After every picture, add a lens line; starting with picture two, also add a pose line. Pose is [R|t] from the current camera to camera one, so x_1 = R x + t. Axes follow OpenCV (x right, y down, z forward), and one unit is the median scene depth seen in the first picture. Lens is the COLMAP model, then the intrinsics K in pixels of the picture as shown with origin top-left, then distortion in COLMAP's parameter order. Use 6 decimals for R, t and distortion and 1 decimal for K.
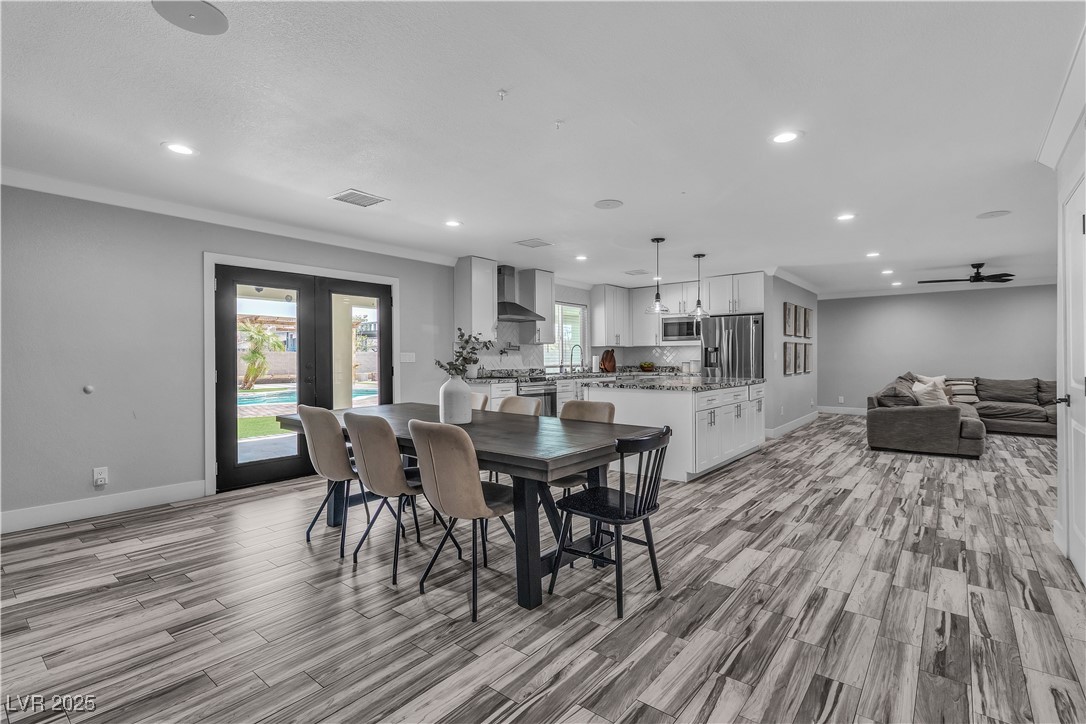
lens RADIAL K [[507.1, 0, 544.9], [0, 507.1, 348.1], [0, 0, 1]] dist [0.001922, 0.000031]
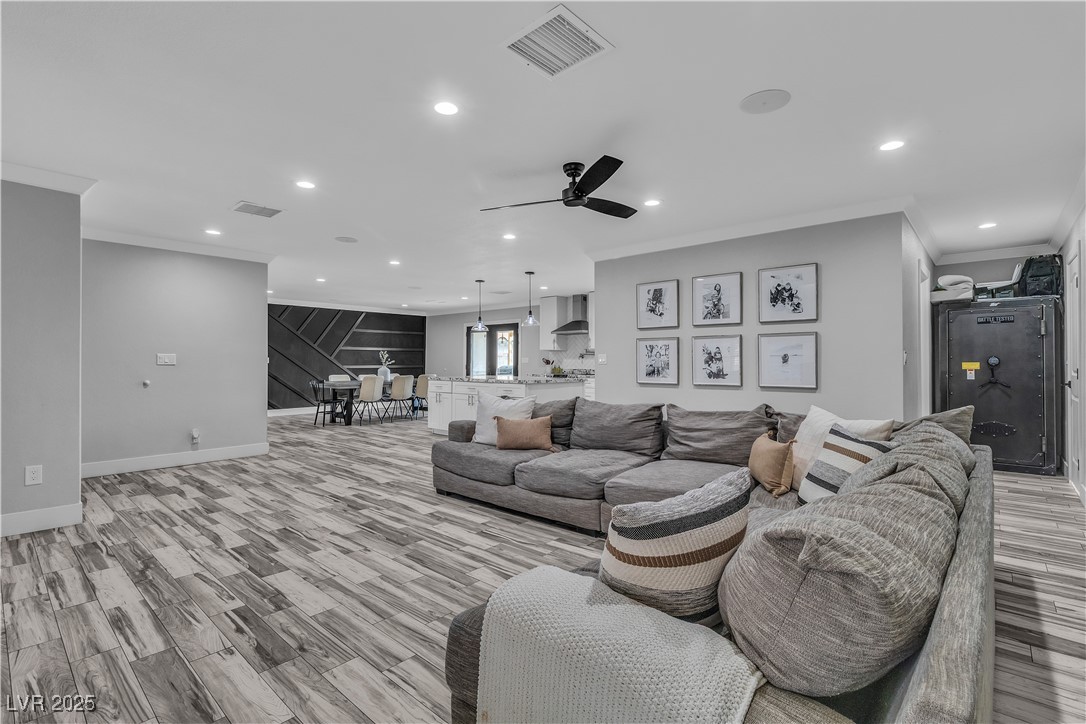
lens RADIAL K [[507.1, 0, 544.9], [0, 507.1, 348.1], [0, 0, 1]] dist [0.001922, 0.000031]
pose [[-0.047037, -0.023894, -0.998607, 2.083956], [0.017892, 0.999533, -0.024759, 0.027976], [0.998733, -0.019032, -0.046587, 1.534800]]
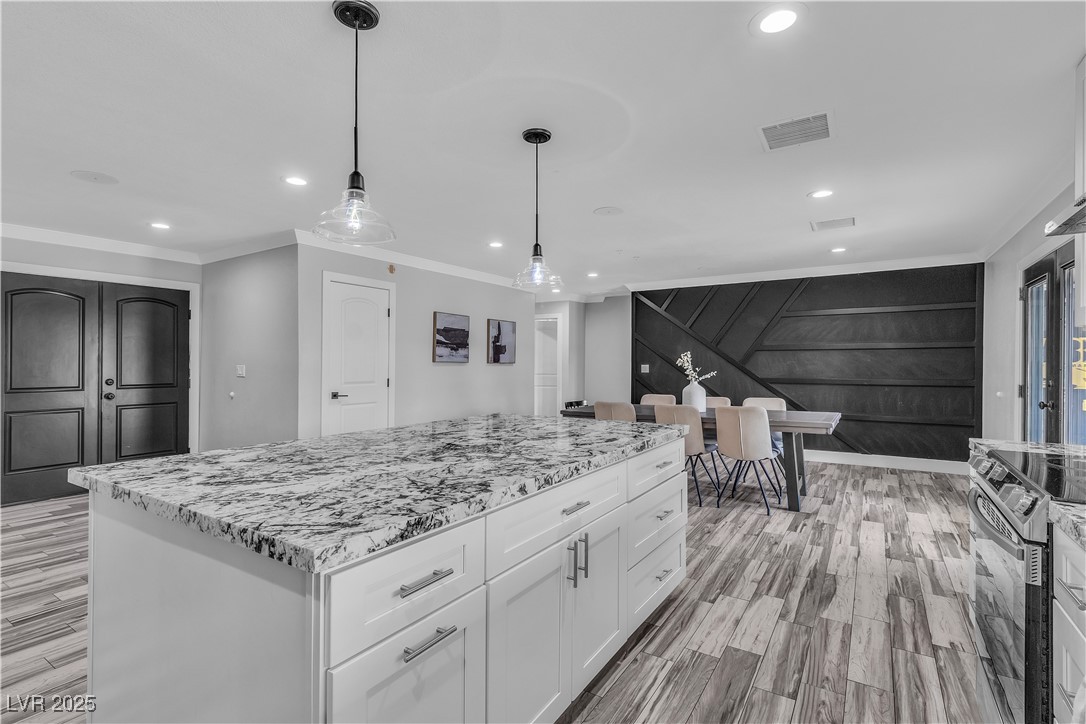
lens RADIAL K [[511.3, 0, 548.2], [0, 511.3, 357.7], [0, 0, 1]] dist [-0.001080, -0.000328]
pose [[-0.992542, 0.001779, -0.121887, 0.330828], [0.005662, 0.999487, -0.031516, 0.018480], [0.121769, -0.031971, -0.992043, 1.806907]]
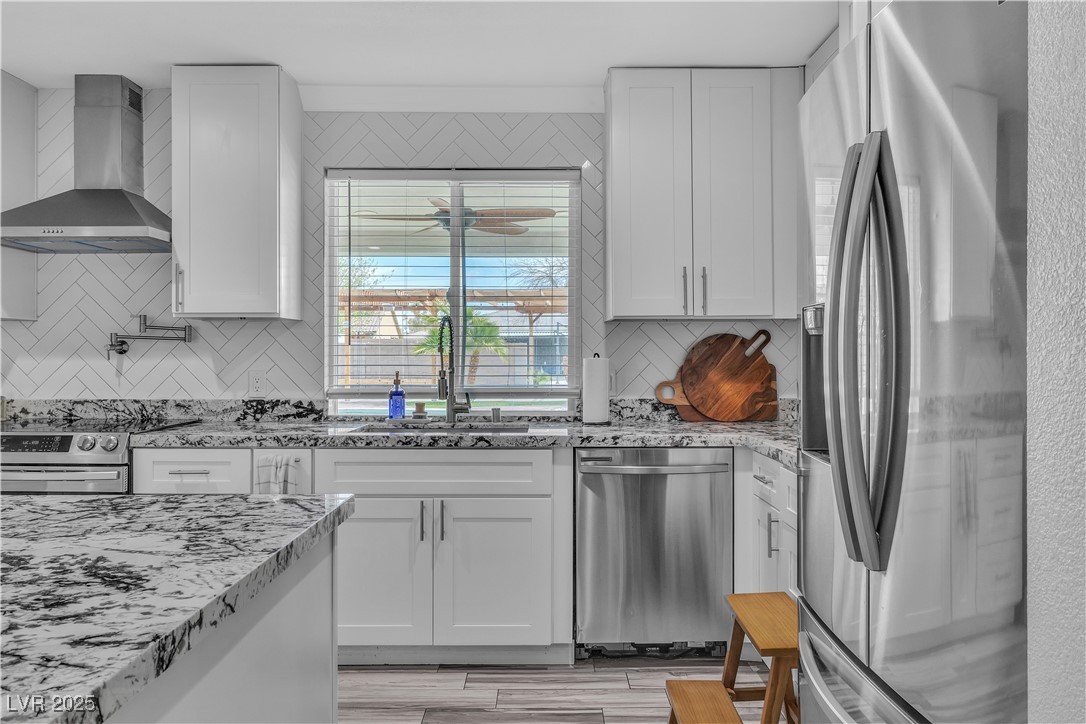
lens RADIAL K [[791.4, 0, 545.3], [0, 791.4, 353.1], [0, 0, 1]] dist [0.000057, -0.000812]
pose [[0.637893, 0.005382, -0.770106, 0.769666], [0.012374, 0.999775, 0.017237, 0.010784], [0.770025, -0.020525, 0.637683, 1.411435]]
